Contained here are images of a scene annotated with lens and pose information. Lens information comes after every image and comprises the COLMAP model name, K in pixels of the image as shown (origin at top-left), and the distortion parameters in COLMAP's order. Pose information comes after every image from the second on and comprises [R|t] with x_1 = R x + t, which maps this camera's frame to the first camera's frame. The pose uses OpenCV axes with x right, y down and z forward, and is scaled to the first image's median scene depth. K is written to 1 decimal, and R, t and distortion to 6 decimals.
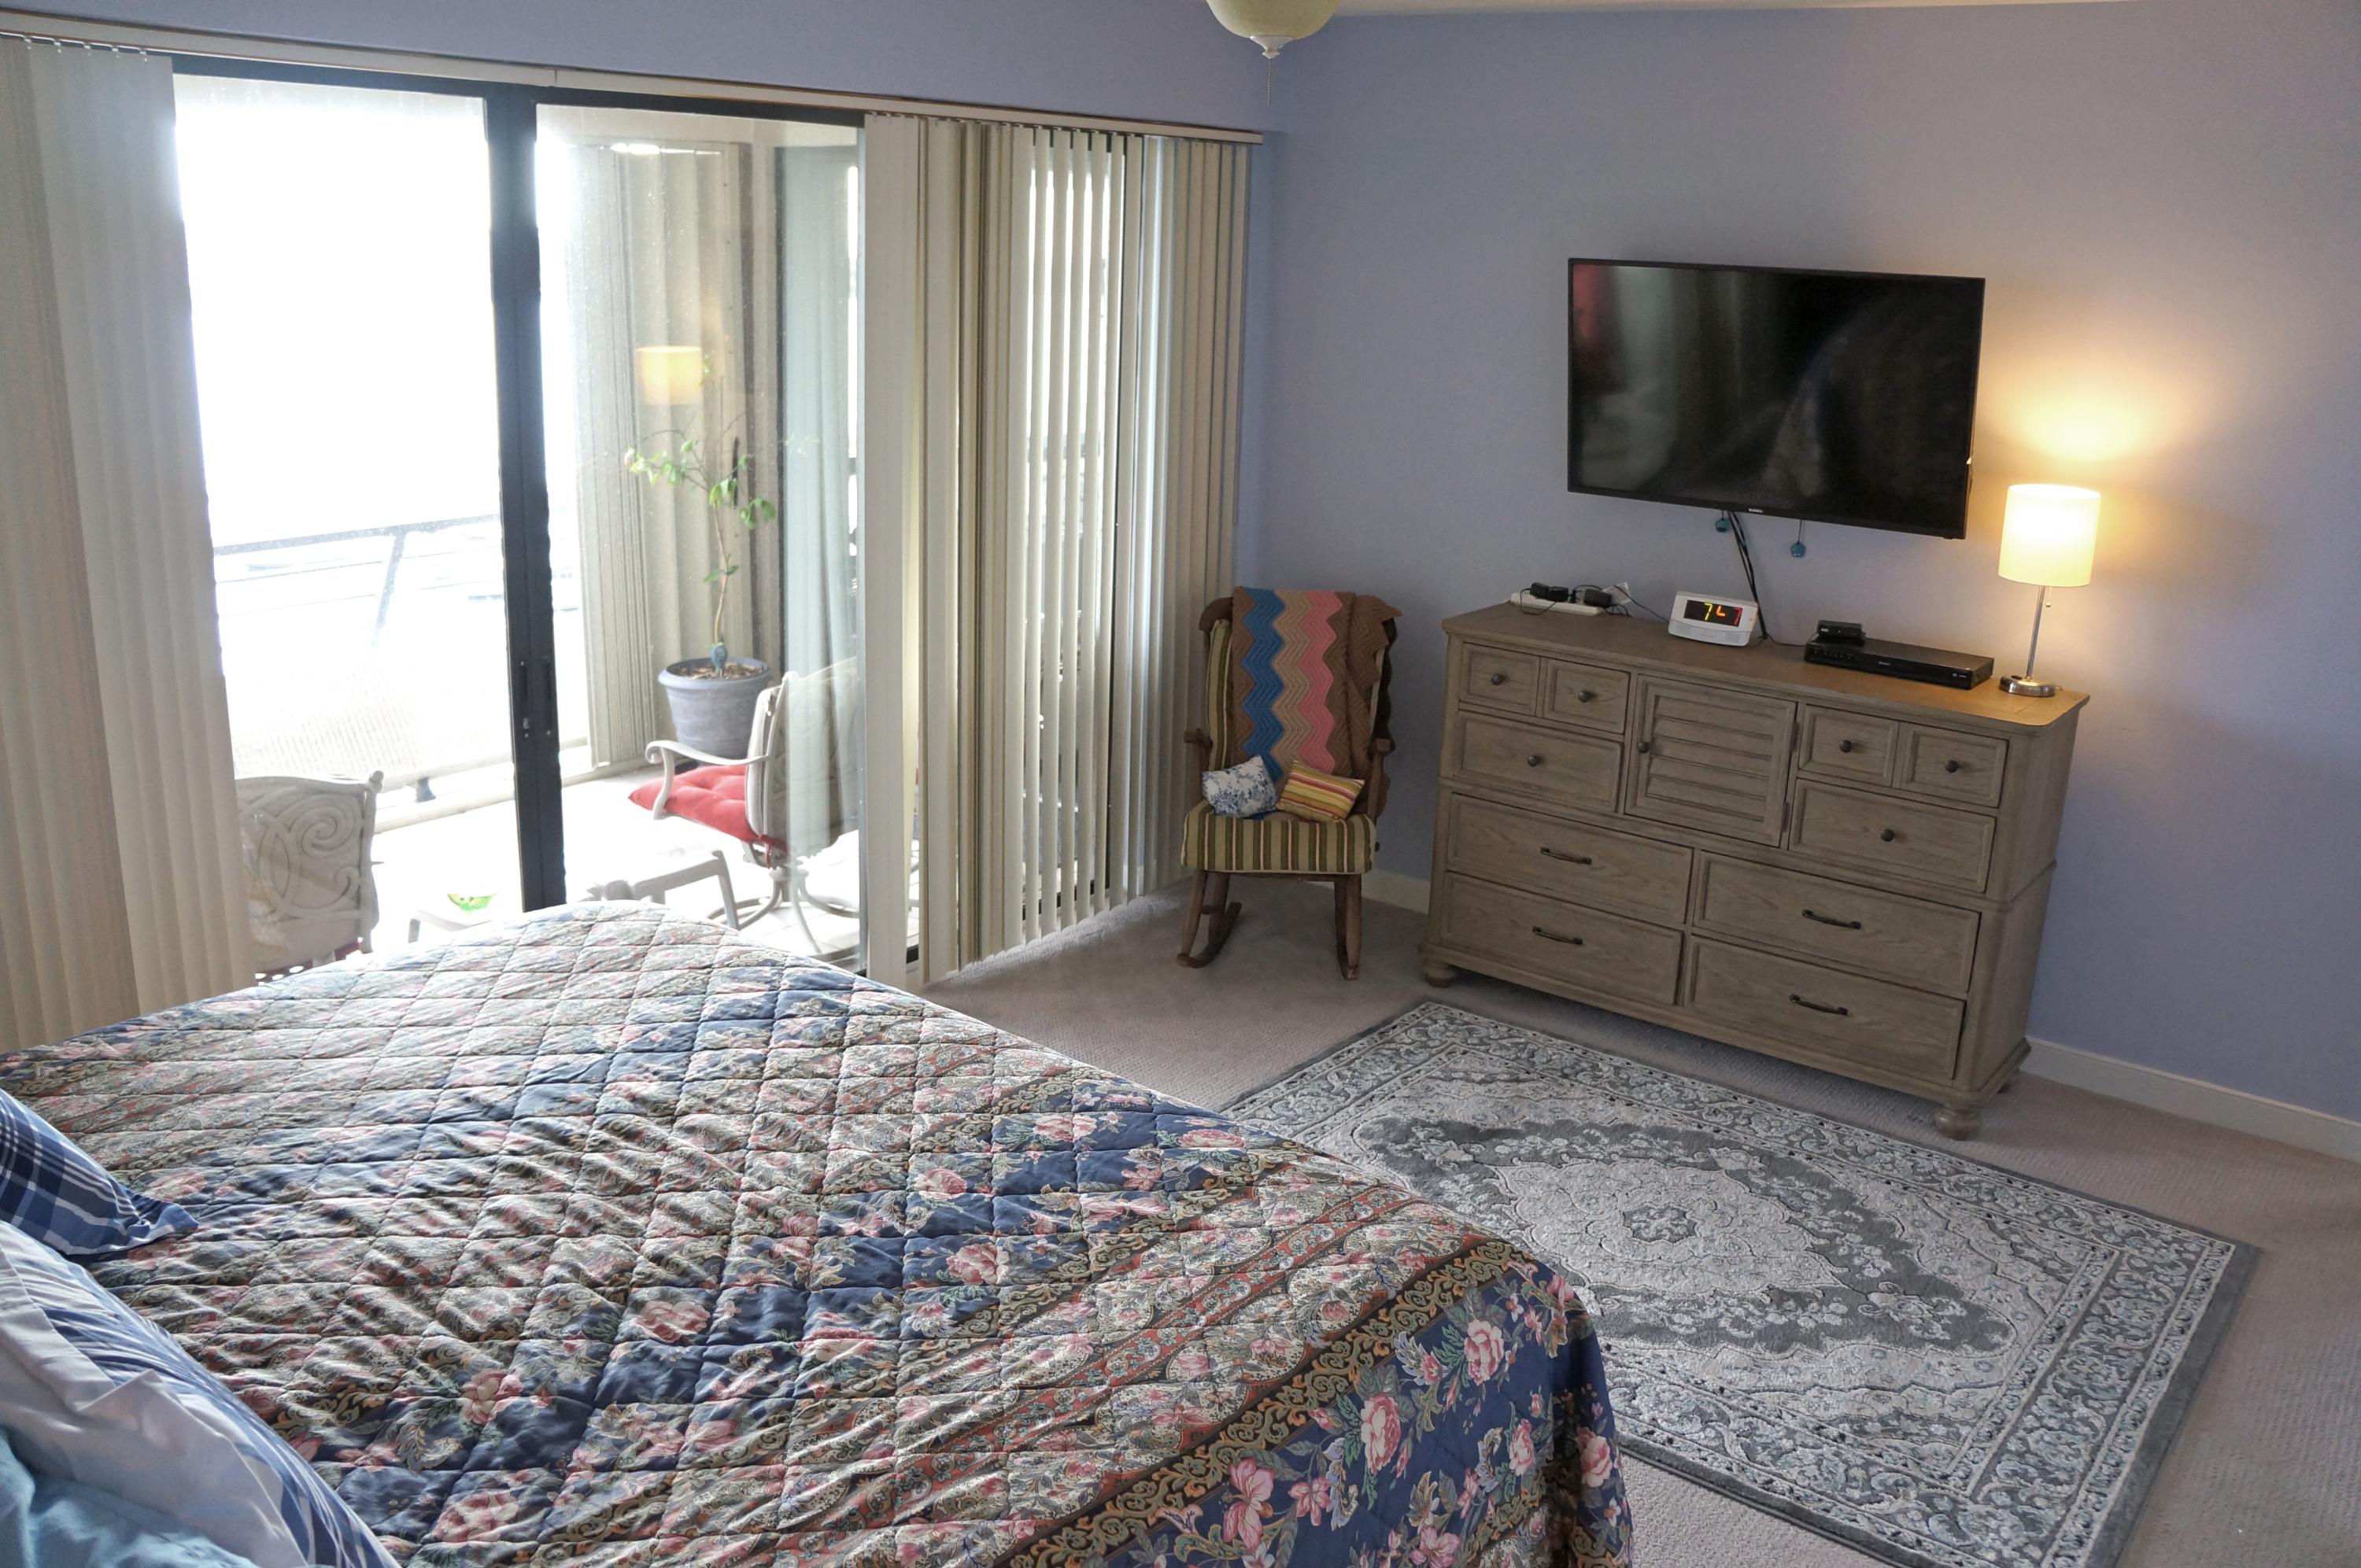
lens RADIAL K [[1916.5, 0, 1183.7], [0, 1916.5, 717.5], [0, 0, 1]] dist [-0.188895, 0.333709]
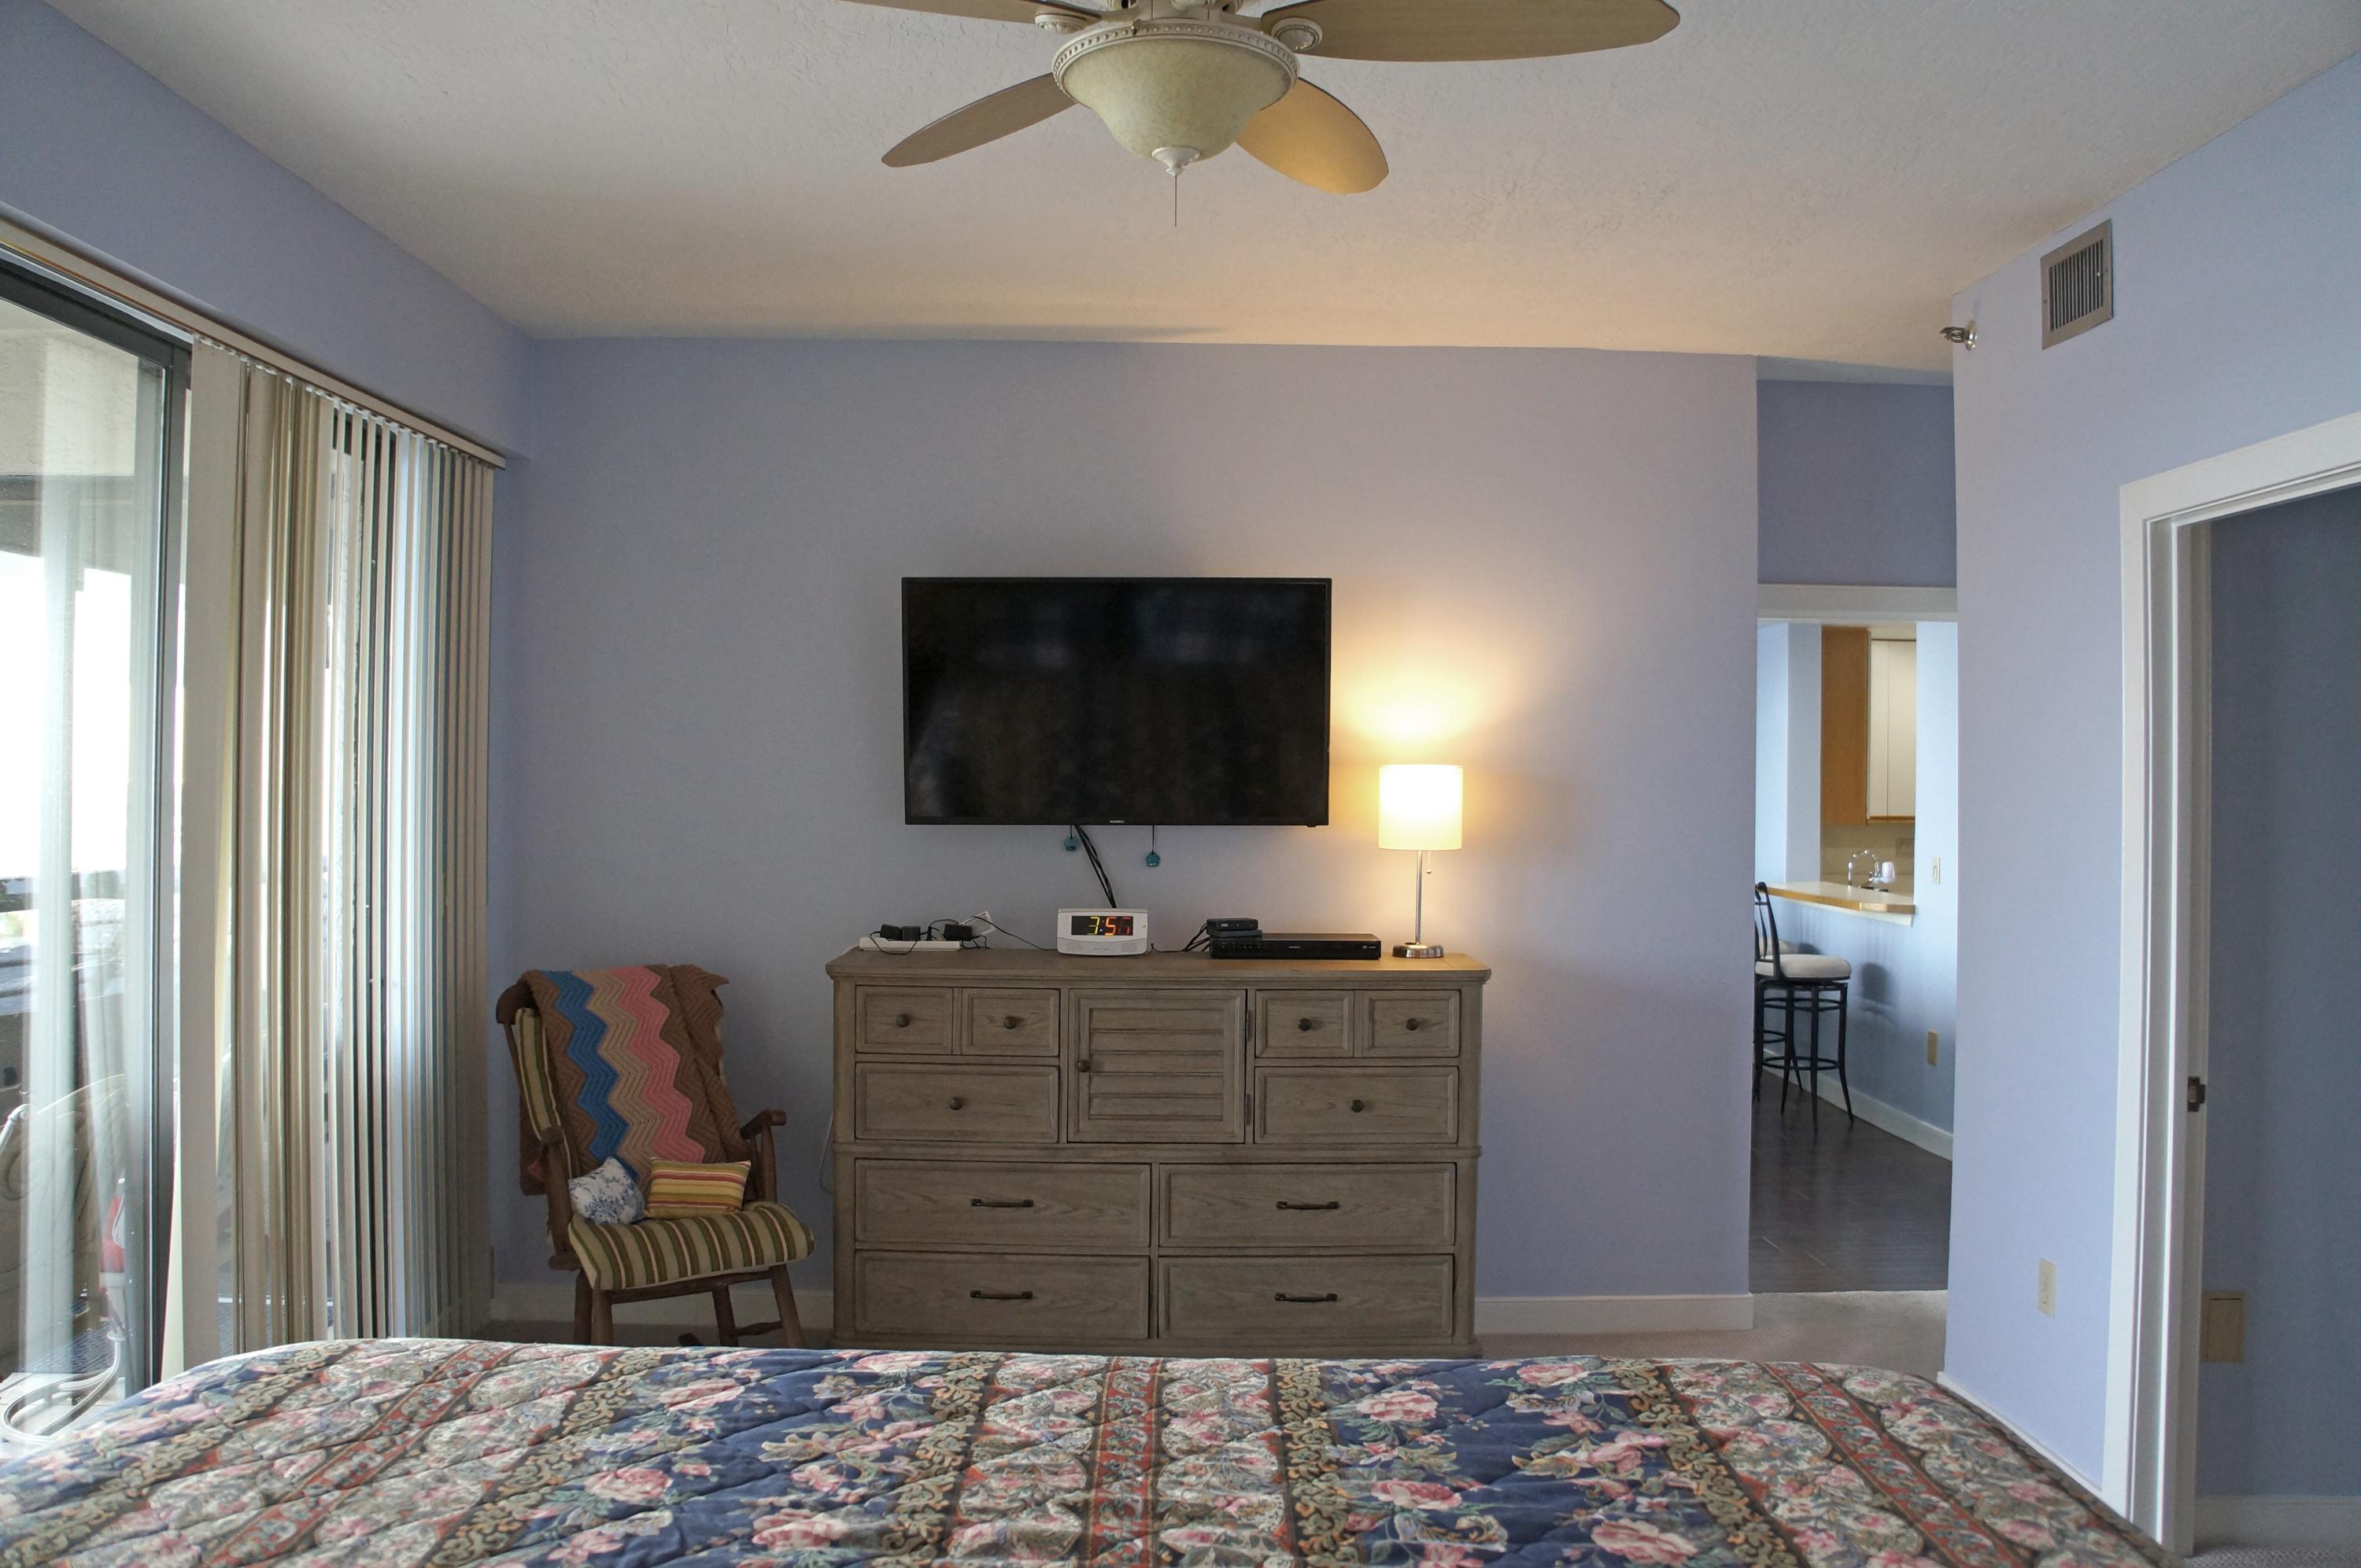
lens RADIAL K [[1871.4, 0, 1211.8], [0, 1871.4, 764.6], [0, 0, 1]] dist [-0.175783, 0.118150]
pose [[0.789558, -0.027064, 0.613079, -0.269684], [0.169604, 0.969739, -0.175617, 0.043852], [-0.589774, 0.242641, 0.770255, 0.220177]]
